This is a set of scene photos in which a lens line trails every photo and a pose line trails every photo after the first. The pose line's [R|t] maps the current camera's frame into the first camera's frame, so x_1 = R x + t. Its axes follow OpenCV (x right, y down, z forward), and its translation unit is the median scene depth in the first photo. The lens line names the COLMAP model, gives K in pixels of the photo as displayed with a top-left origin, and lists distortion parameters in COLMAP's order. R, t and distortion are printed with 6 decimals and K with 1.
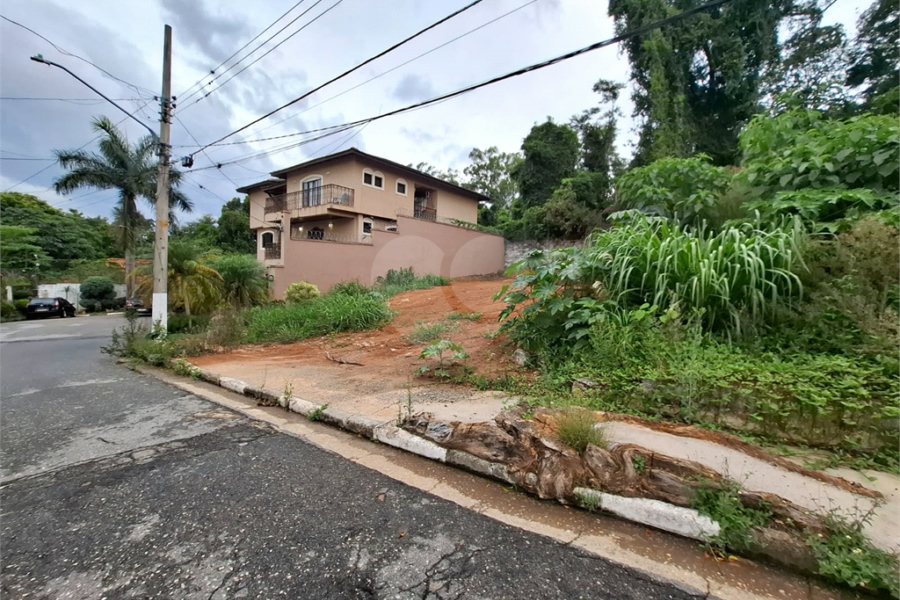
lens RADIAL K [[350.6, 0, 457.0], [0, 350.6, 286.9], [0, 0, 1]] dist [-0.016294, -0.000059]
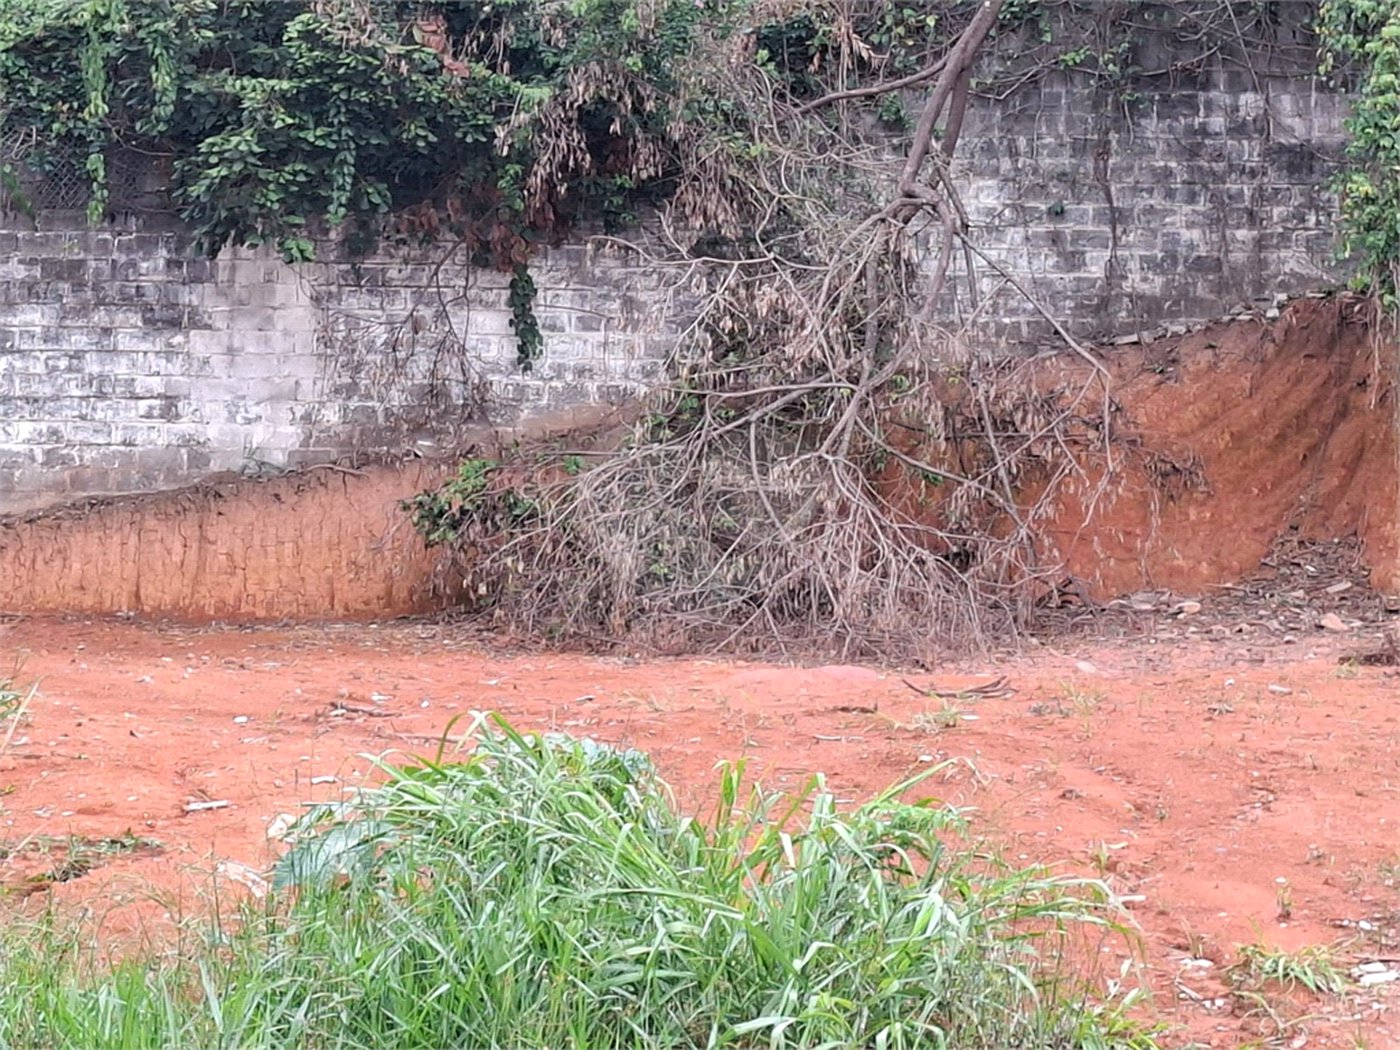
lens RADIAL K [[3830.8, 0, 700.0], [0, 3830.8, 525.0], [0, 0, 1]] dist [0.078607, 0.136427]
pose [[0.760016, -0.001946, 0.649901, -0.976463], [0.036324, 0.998560, -0.039488, 0.001143], [-0.648888, 0.053618, 0.758992, 0.180944]]
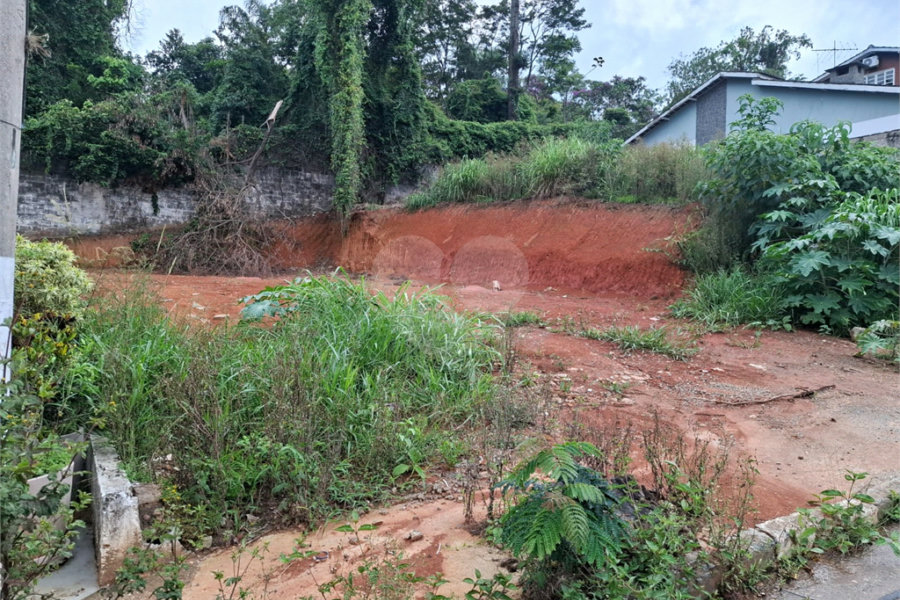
lens RADIAL K [[617.3, 0, 442.5], [0, 617.3, 295.0], [0, 0, 1]] dist [0.097663, -0.133641]
pose [[0.383580, -0.025693, 0.923150, -0.851962], [0.021703, 0.999588, 0.018802, 0.025960], [-0.923253, 0.012823, 0.383979, 0.688074]]
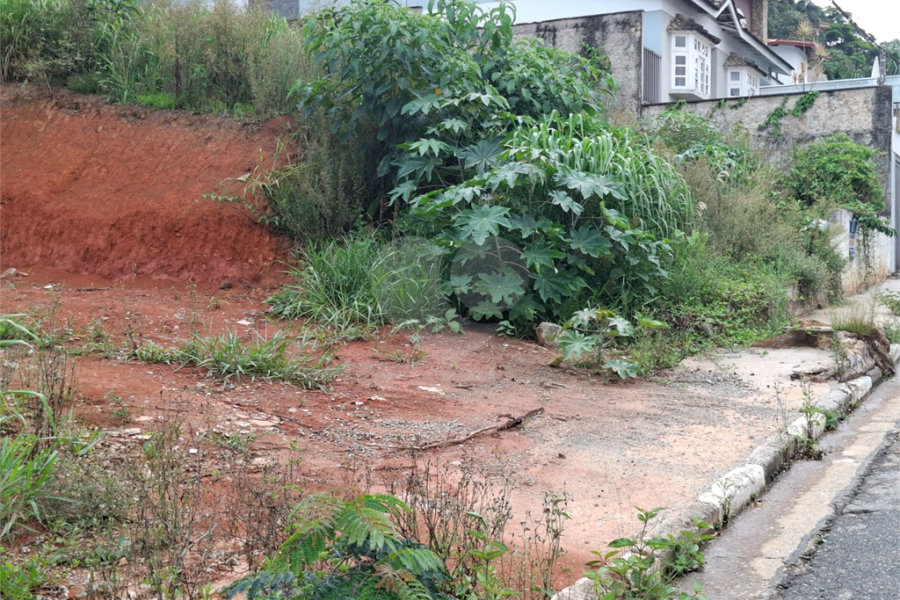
lens RADIAL K [[1233.3, 0, 470.8], [0, 1233.3, 270.6], [0, 0, 1]] dist [0.088120, -0.129048]
pose [[-0.188328, -0.015502, 0.981984, -0.914505], [0.027538, 0.999399, 0.021059, 0.026757], [-0.981720, 0.031007, -0.187788, 0.762329]]
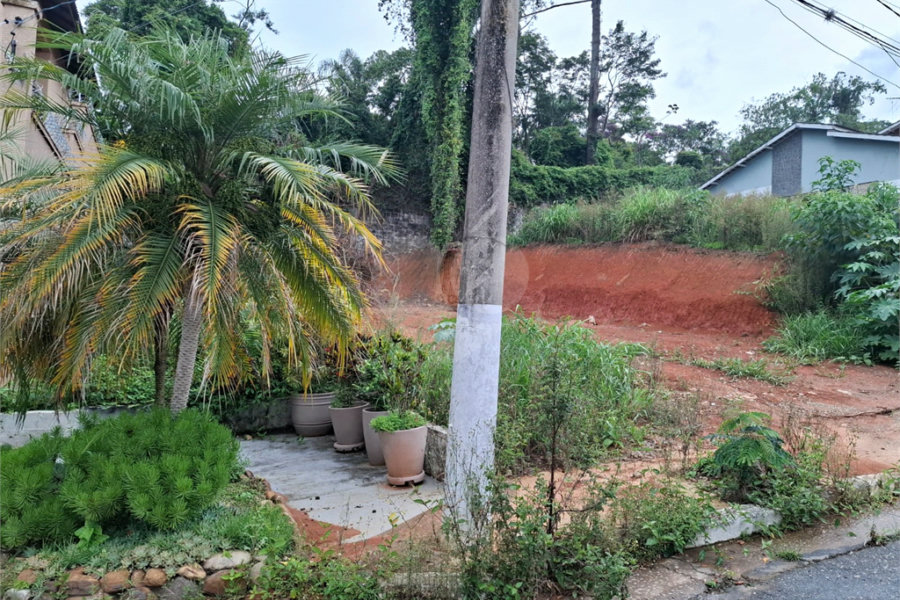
lens RADIAL K [[618.2, 0, 456.3], [0, 618.2, 302.3], [0, 0, 1]] dist [0.073252, -0.091339]
pose [[0.446907, 0.019467, 0.894369, -1.087054], [0.000581, 0.999757, -0.022052, 0.021453], [-0.894580, 0.010375, 0.446787, 0.723838]]
